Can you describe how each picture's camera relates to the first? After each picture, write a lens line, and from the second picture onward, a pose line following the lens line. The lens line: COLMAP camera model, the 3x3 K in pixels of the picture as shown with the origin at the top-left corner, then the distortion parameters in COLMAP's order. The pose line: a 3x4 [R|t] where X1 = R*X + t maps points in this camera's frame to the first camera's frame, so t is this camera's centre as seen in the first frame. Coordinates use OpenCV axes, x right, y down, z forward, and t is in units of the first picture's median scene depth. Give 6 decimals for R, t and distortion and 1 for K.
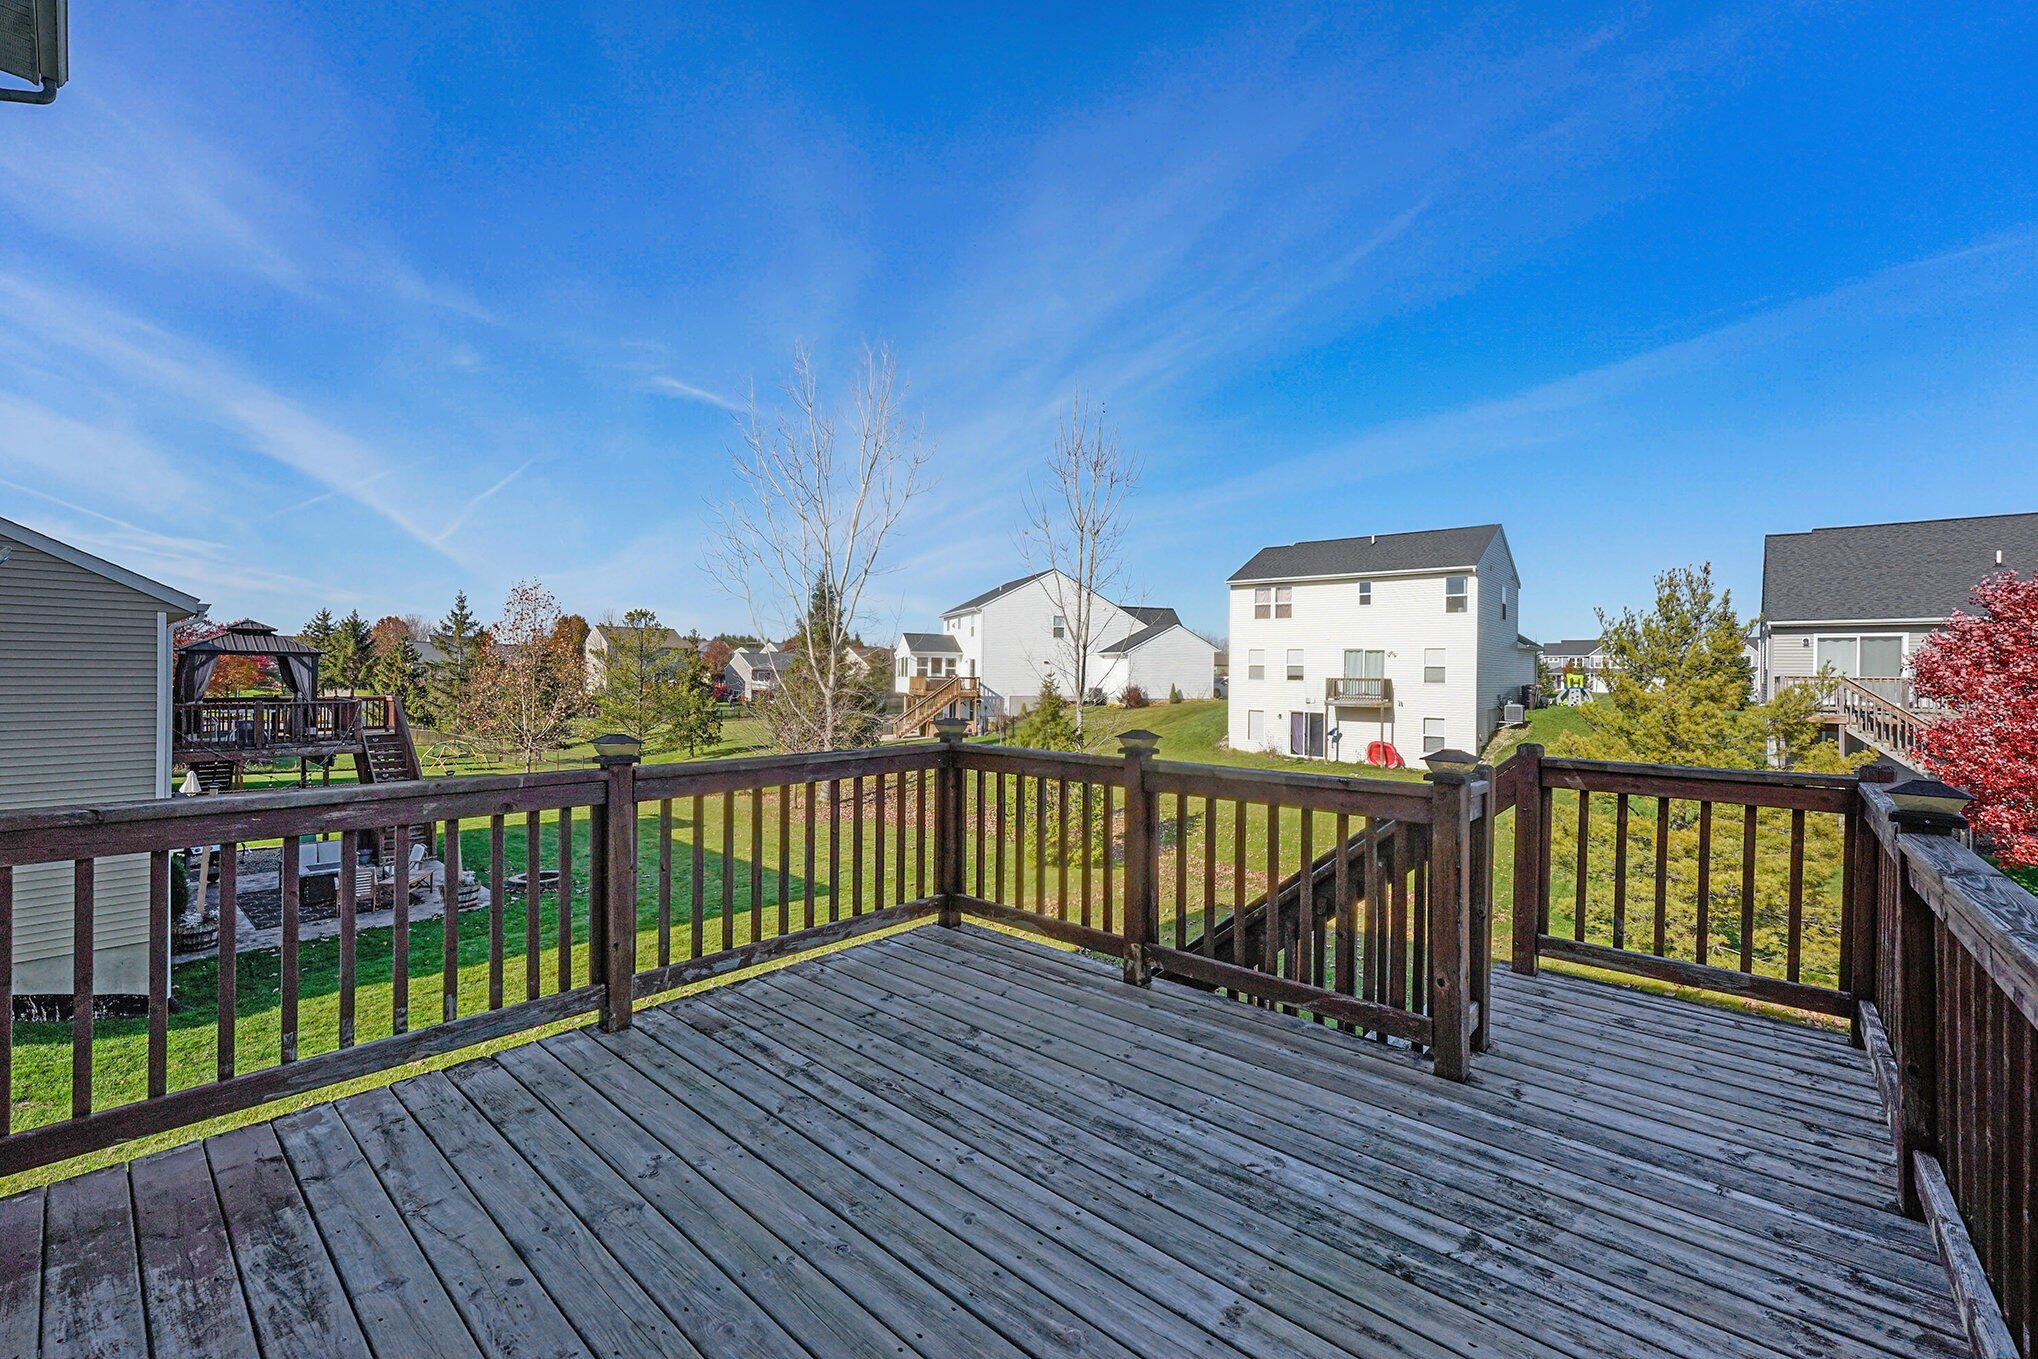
lens RADIAL K [[815.7, 0, 1019.8], [0, 815.7, 683.9], [0, 0, 1]] dist [-0.000752, 0.000351]
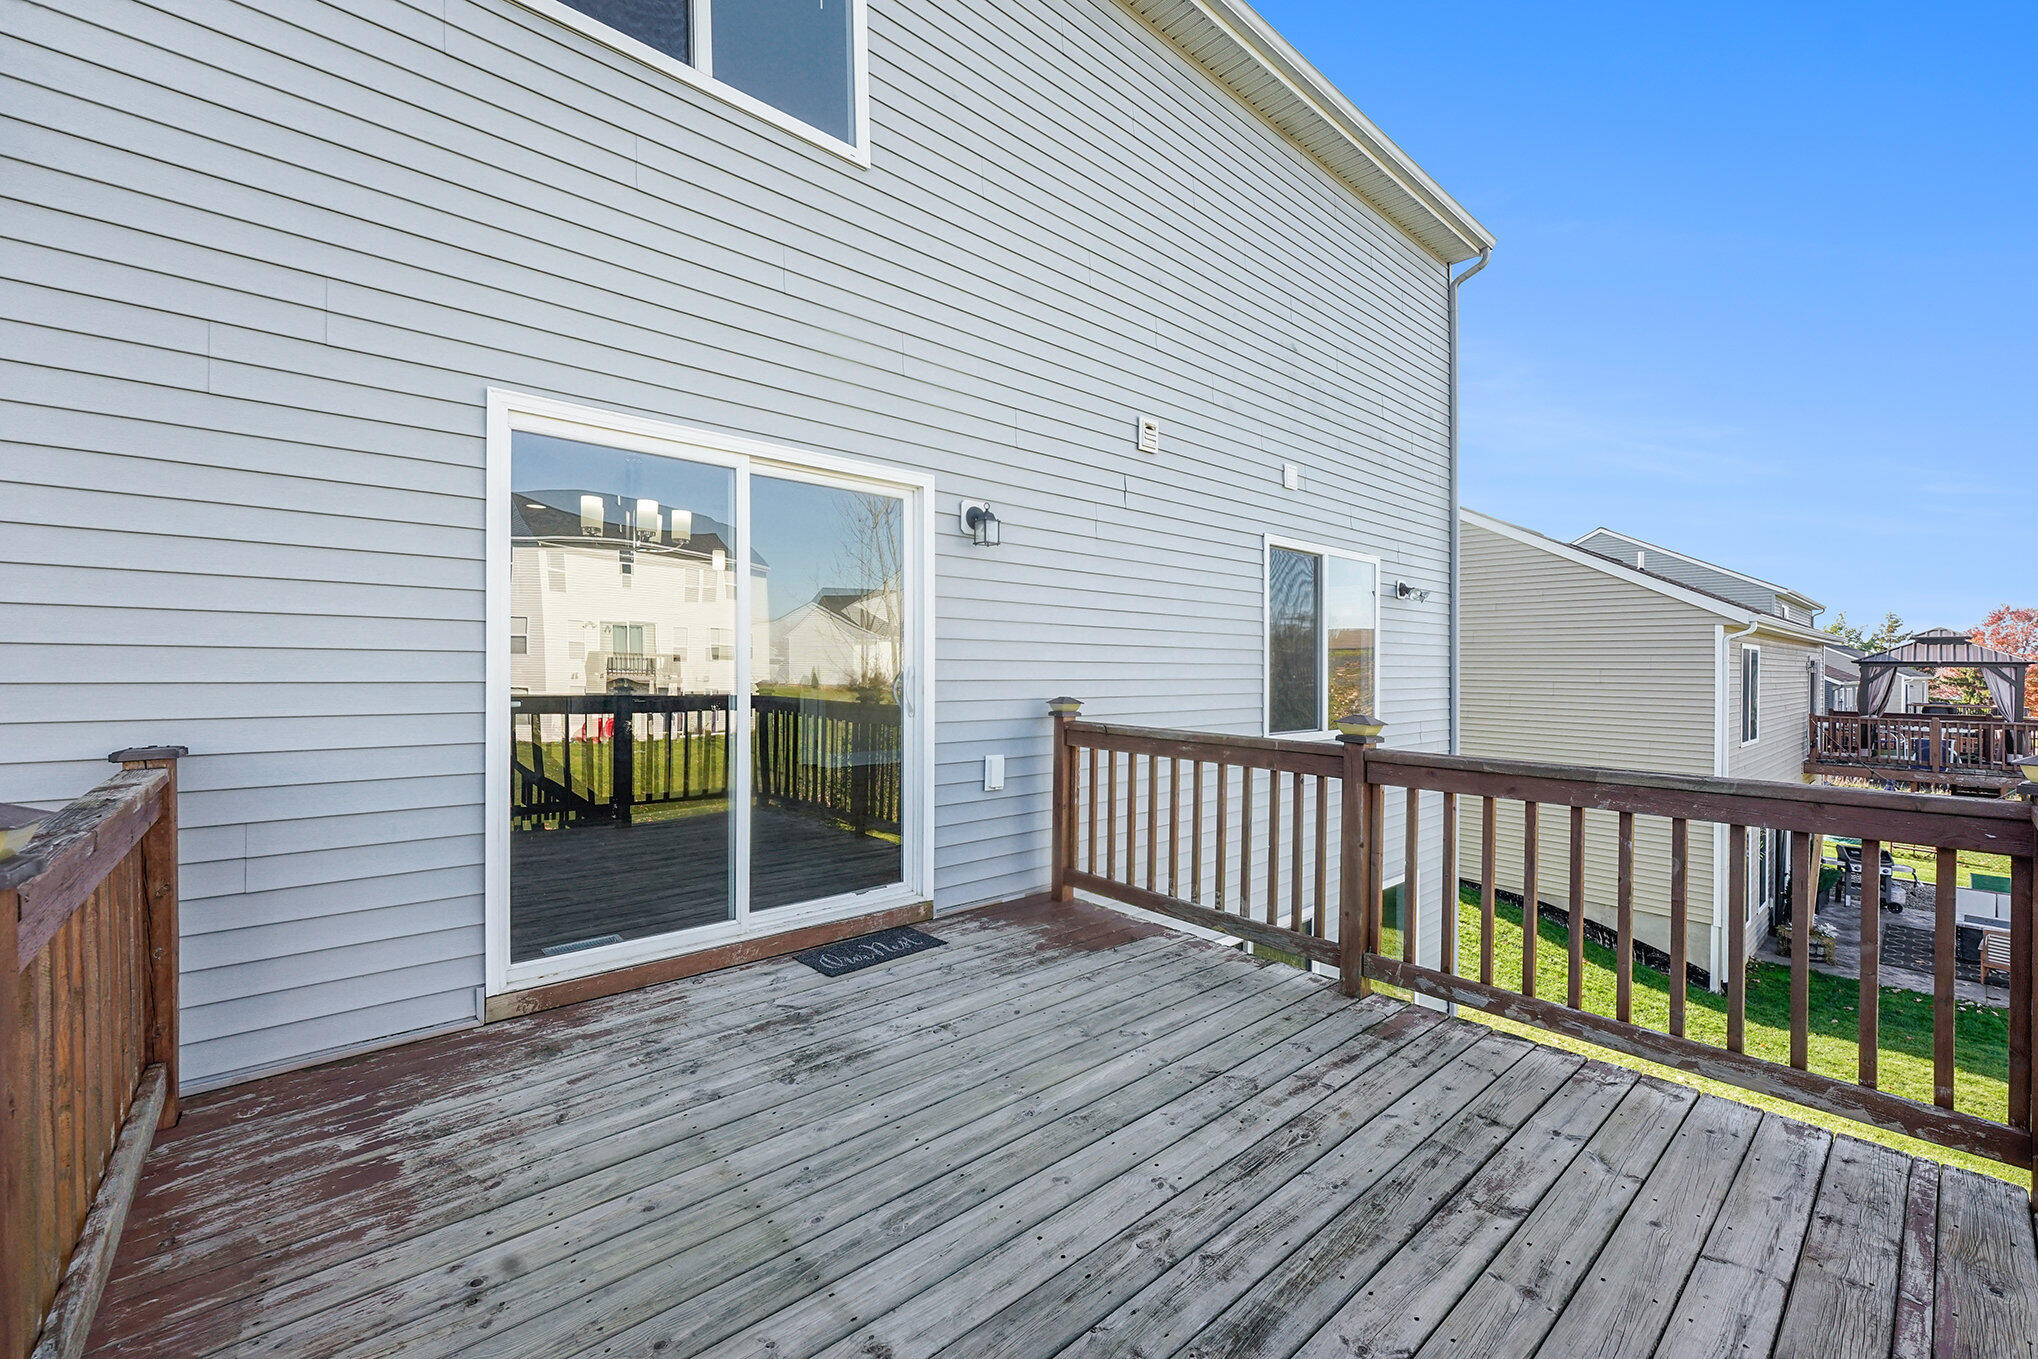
lens RADIAL K [[815.7, 0, 999.5], [0, 815.7, 691.9], [0, 0, 1]] dist [-0.000752, 0.000351]
pose [[-0.147507, 0.008209, -0.989027, 0.784658], [-0.021369, 0.999706, 0.011485, 0.030980], [0.988830, 0.022829, -0.147288, 0.875635]]
